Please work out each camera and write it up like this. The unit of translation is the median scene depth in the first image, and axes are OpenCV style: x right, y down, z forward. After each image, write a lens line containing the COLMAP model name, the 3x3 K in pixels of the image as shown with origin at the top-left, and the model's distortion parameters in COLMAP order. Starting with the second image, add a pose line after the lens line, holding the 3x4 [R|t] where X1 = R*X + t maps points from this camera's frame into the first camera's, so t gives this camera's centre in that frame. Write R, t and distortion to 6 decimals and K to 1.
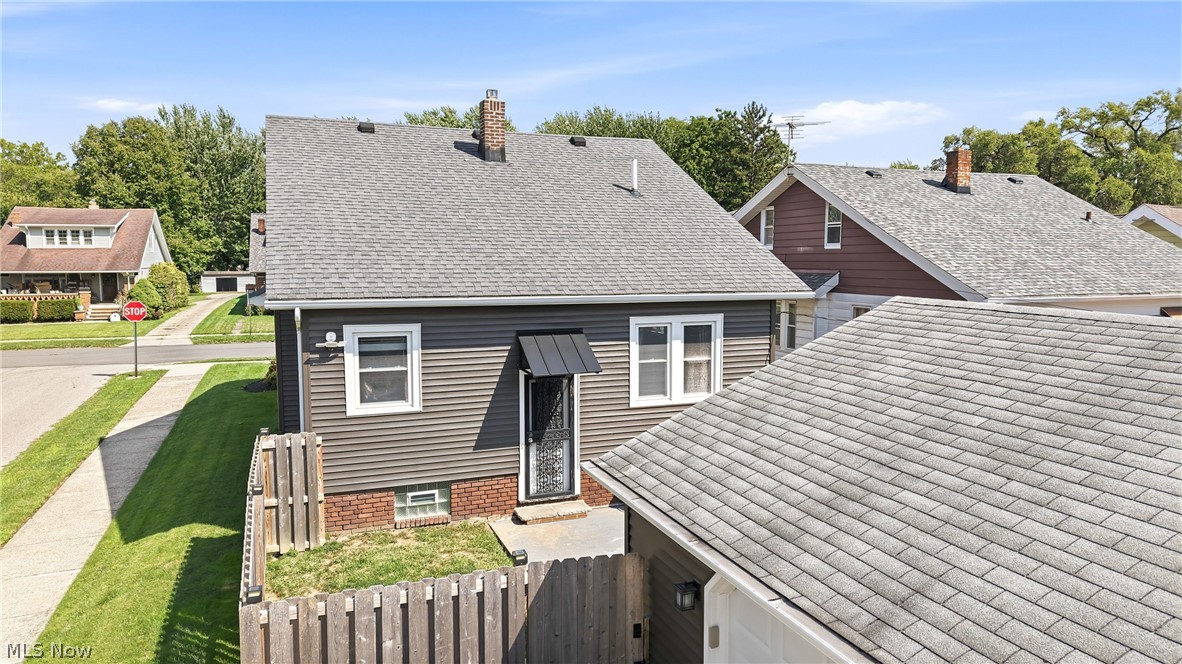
lens RADIAL K [[784.4, 0, 591.0], [0, 784.4, 332.0], [0, 0, 1]] dist [0.086885, -0.111296]
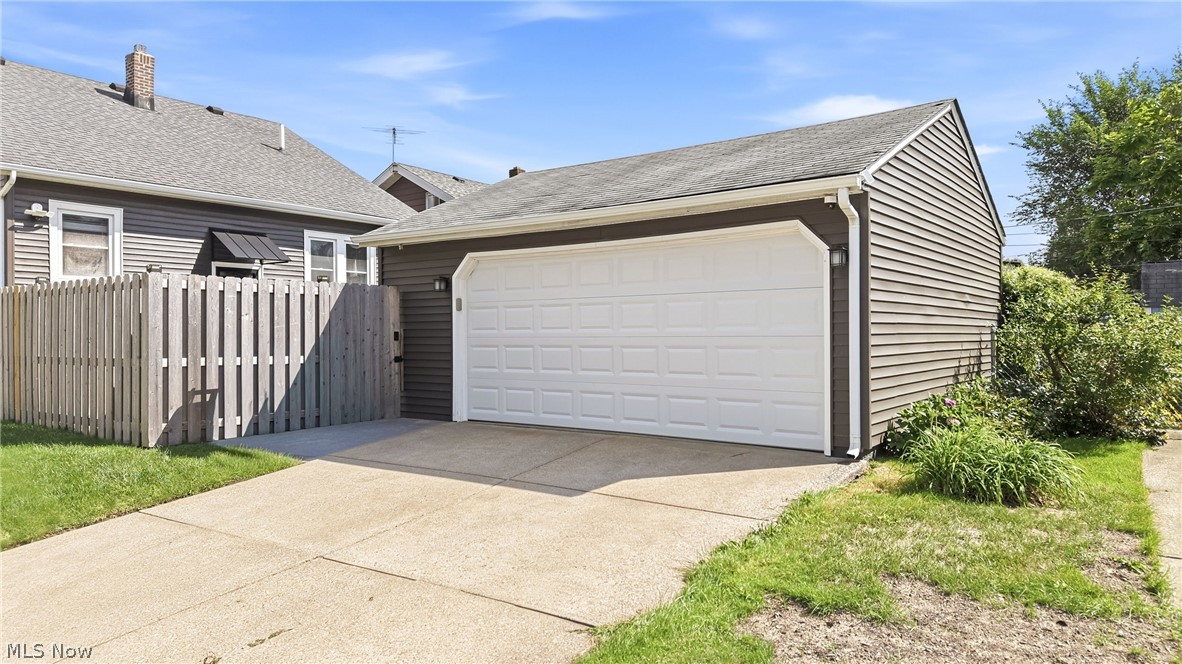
lens RADIAL K [[787.3, 0, 591.0], [0, 787.3, 332.0], [0, 0, 1]] dist [0.052232, -0.064278]
pose [[0.846929, -0.001289, 0.531705, -0.244426], [0.054694, 0.994904, -0.084707, 0.286038], [-0.528886, 0.100822, 0.842683, -0.284923]]
